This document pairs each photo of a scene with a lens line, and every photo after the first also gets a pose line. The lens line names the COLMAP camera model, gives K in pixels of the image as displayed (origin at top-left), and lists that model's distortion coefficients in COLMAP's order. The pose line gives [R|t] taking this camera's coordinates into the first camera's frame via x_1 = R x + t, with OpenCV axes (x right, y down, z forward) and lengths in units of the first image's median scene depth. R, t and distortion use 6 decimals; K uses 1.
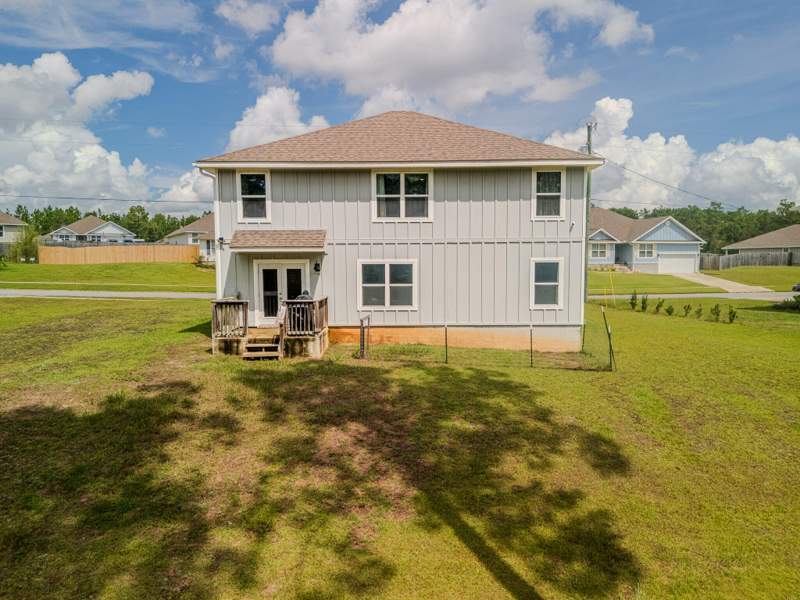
lens RADIAL K [[604.5, 0, 400.3], [0, 604.5, 336.8], [0, 0, 1]] dist [0.036153, -0.001356]
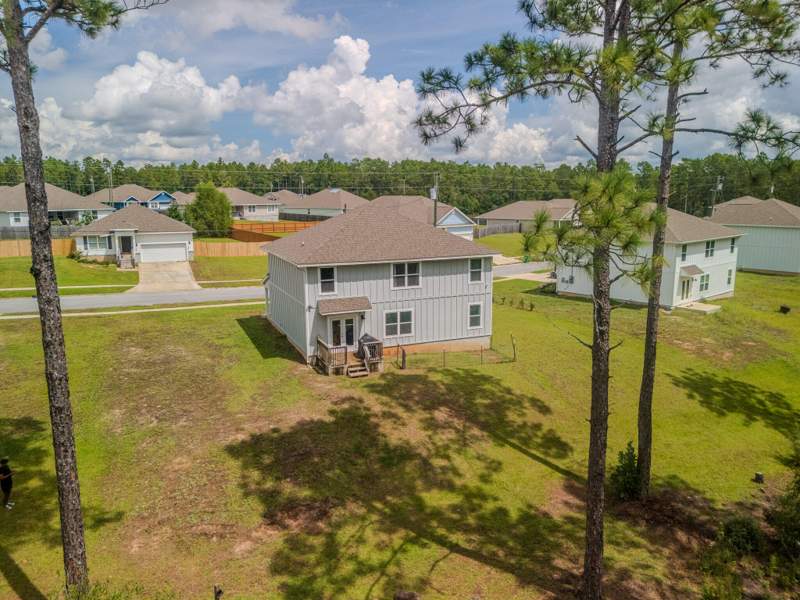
lens RADIAL K [[597.3, 0, 400.0], [0, 597.3, 300.0], [0, 0, 1]] dist [0.083749, -0.077036]
pose [[0.918466, -0.071168, 0.389044, -0.763744], [0.050051, 0.996684, 0.064162, -0.291106], [-0.392320, -0.039459, 0.918982, -0.692462]]
